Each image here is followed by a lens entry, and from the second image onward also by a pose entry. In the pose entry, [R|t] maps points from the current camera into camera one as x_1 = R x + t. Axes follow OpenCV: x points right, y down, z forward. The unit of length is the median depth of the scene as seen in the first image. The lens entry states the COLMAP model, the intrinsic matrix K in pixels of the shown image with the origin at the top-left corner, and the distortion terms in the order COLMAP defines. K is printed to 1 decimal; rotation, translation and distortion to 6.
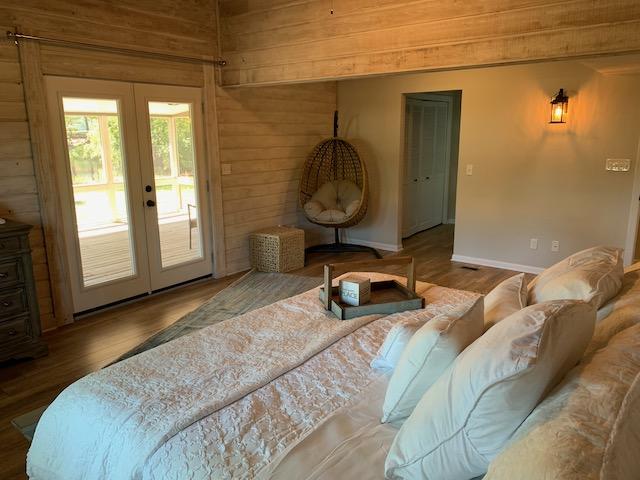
lens RADIAL K [[492.0, 0, 320.0], [0, 492.0, 240.3], [0, 0, 1]] dist [0.003848, -0.003331]
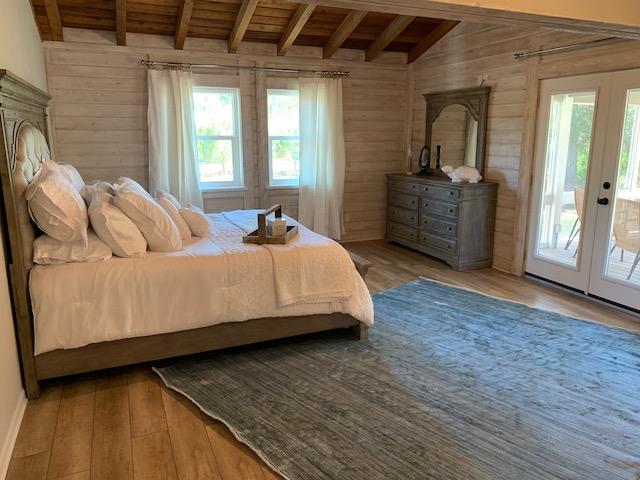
lens RADIAL K [[492.0, 0, 320.5], [0, 492.0, 239.1], [0, 0, 1]] dist [0.003848, -0.003331]
pose [[-0.500485, 0.190234, -0.844586, 0.751636], [-0.183121, 0.930225, 0.318037, -0.215710], [0.846157, 0.313834, -0.430728, 1.017780]]
